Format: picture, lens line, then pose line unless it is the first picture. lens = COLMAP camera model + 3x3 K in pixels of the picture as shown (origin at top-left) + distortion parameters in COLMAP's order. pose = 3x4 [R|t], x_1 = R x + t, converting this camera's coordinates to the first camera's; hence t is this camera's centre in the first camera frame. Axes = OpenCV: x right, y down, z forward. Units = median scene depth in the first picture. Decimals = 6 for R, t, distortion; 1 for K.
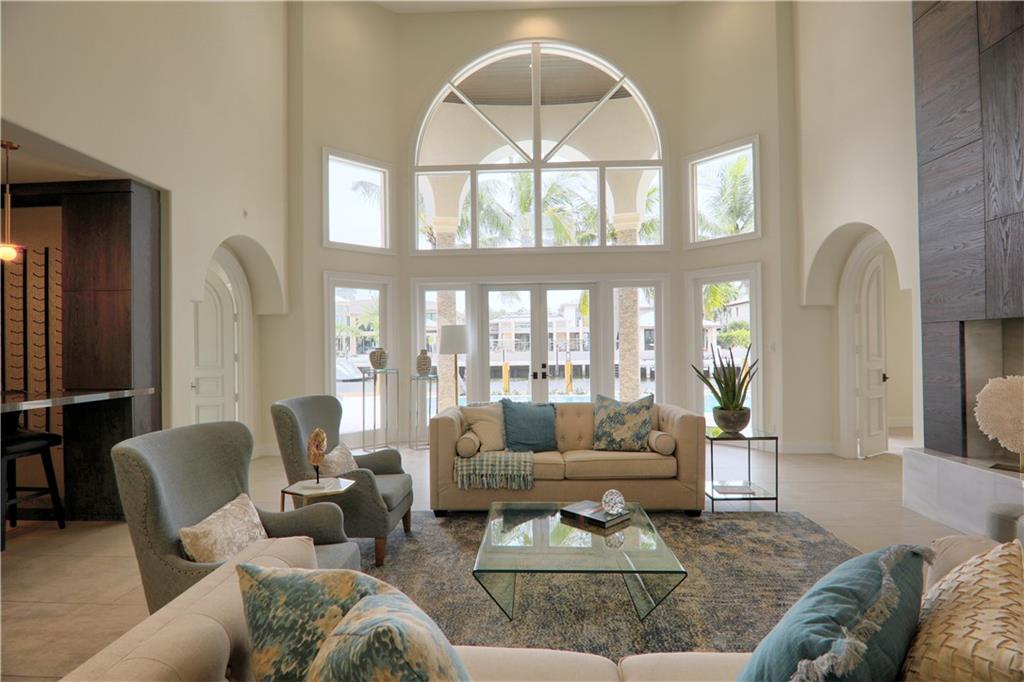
lens RADIAL K [[499.2, 0, 514.1], [0, 499.2, 342.4], [0, 0, 1]] dist [-0.013376, -0.002647]
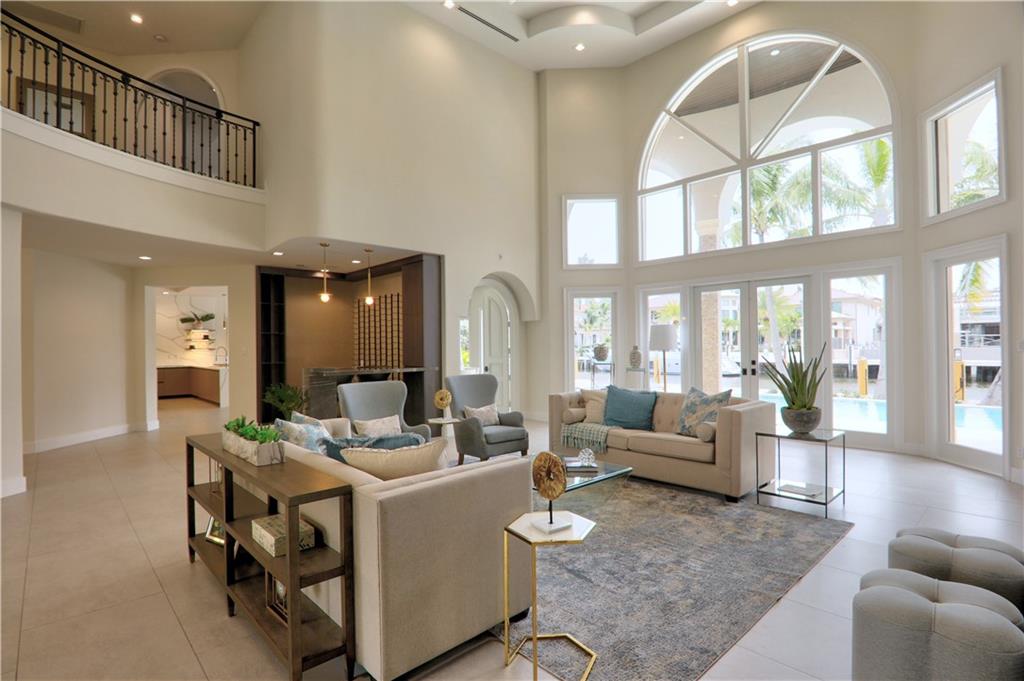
lens RADIAL K [[499.2, 0, 515.7], [0, 499.2, 341.5], [0, 0, 1]] dist [-0.013376, -0.002647]
pose [[0.718657, -0.000793, -0.695365, 0.478807], [0.007124, 0.999955, 0.006222, -0.006137], [0.695329, -0.009425, 0.718630, -0.063996]]
